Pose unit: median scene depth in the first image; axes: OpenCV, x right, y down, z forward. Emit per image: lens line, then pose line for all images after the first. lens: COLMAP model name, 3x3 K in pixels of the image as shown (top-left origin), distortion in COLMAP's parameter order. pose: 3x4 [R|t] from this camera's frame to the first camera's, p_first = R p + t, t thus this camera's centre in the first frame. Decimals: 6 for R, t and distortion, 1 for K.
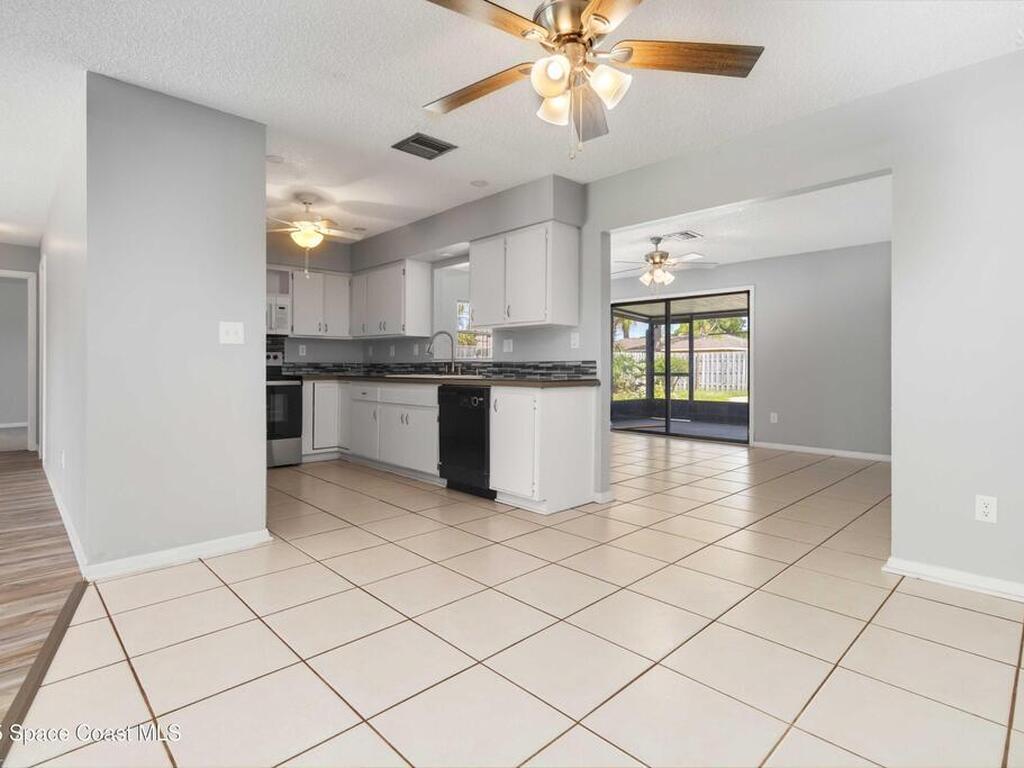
lens RADIAL K [[529.2, 0, 513.6], [0, 529.2, 376.2], [0, 0, 1]] dist [-0.001225, 0.001748]
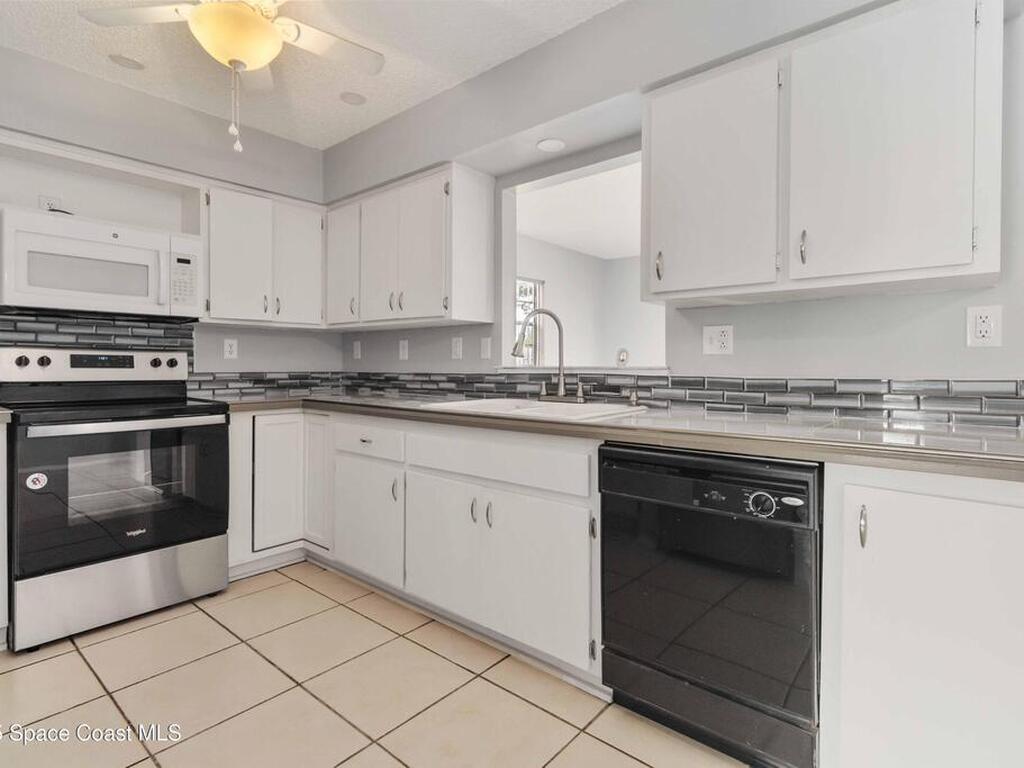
lens RADIAL K [[529.2, 0, 512.7], [0, 529.2, 376.5], [0, 0, 1]] dist [-0.001225, 0.001748]
pose [[0.994654, -0.002770, 0.103225, -0.194395], [0.002558, 0.999994, 0.002180, -0.024756], [-0.103230, -0.001905, 0.994656, 0.500717]]
